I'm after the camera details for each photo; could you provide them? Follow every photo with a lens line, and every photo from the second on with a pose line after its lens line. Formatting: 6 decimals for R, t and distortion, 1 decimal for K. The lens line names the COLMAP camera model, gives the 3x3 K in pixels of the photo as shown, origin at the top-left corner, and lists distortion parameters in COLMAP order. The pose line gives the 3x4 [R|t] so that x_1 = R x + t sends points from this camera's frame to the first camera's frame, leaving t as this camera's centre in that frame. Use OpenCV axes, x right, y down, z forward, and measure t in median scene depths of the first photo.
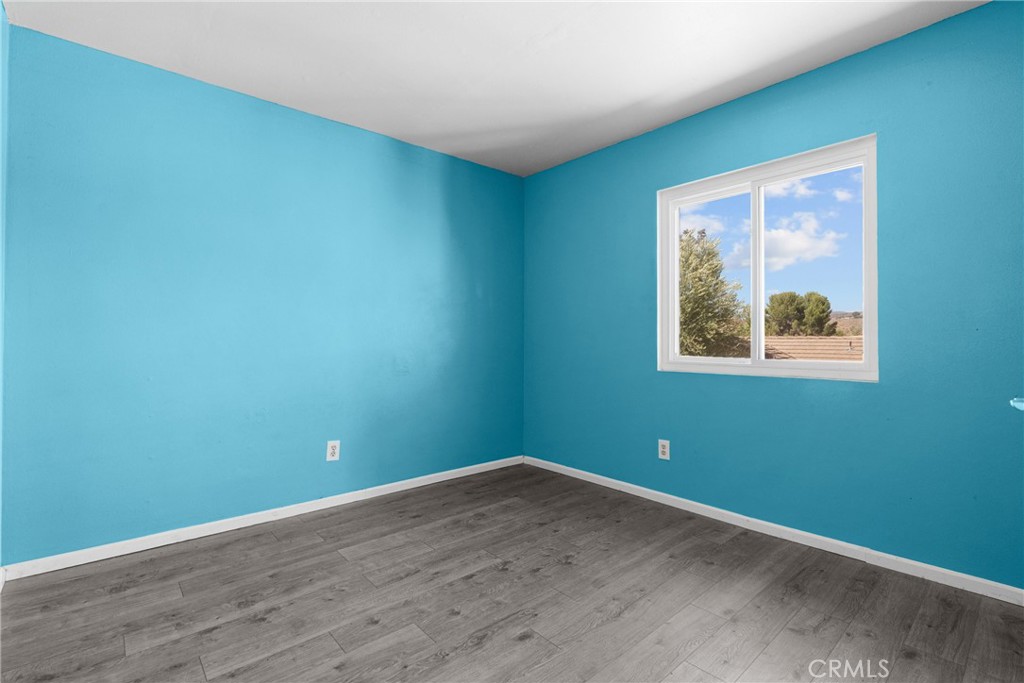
lens RADIAL K [[466.1, 0, 512.7], [0, 466.1, 341.5], [0, 0, 1]] dist [-0.011148, 0.004401]
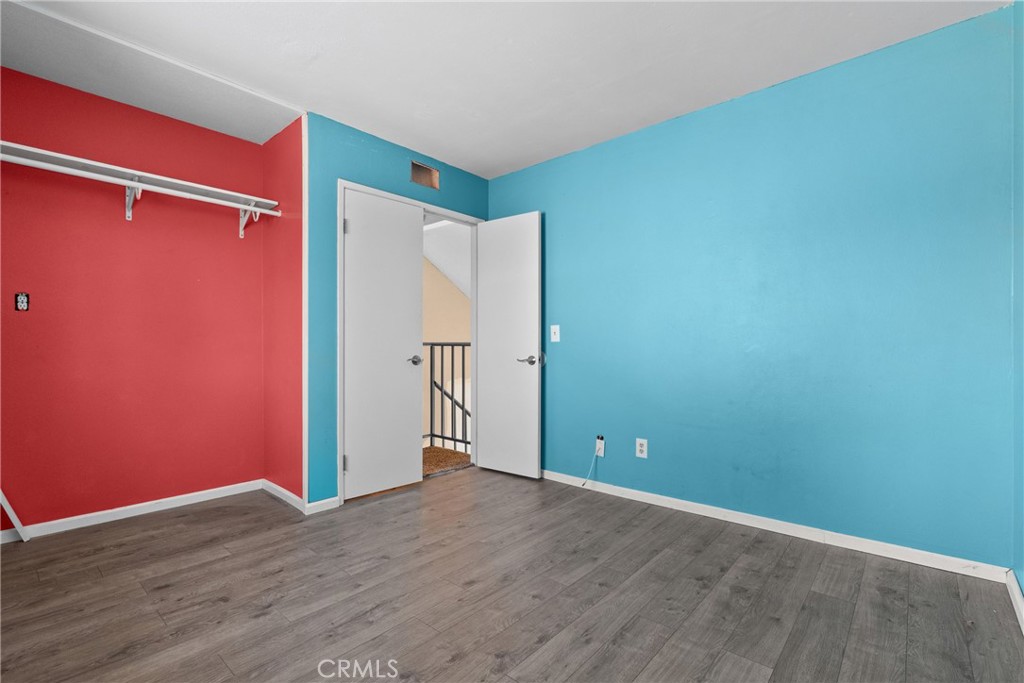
lens RADIAL K [[466.1, 0, 510.7], [0, 466.1, 341.8], [0, 0, 1]] dist [-0.011148, 0.004401]
pose [[-0.992117, 0.000857, -0.125313, 0.060573], [0.001033, 0.999999, -0.001341, 0.009396], [0.125312, -0.001460, -0.992116, 1.873437]]
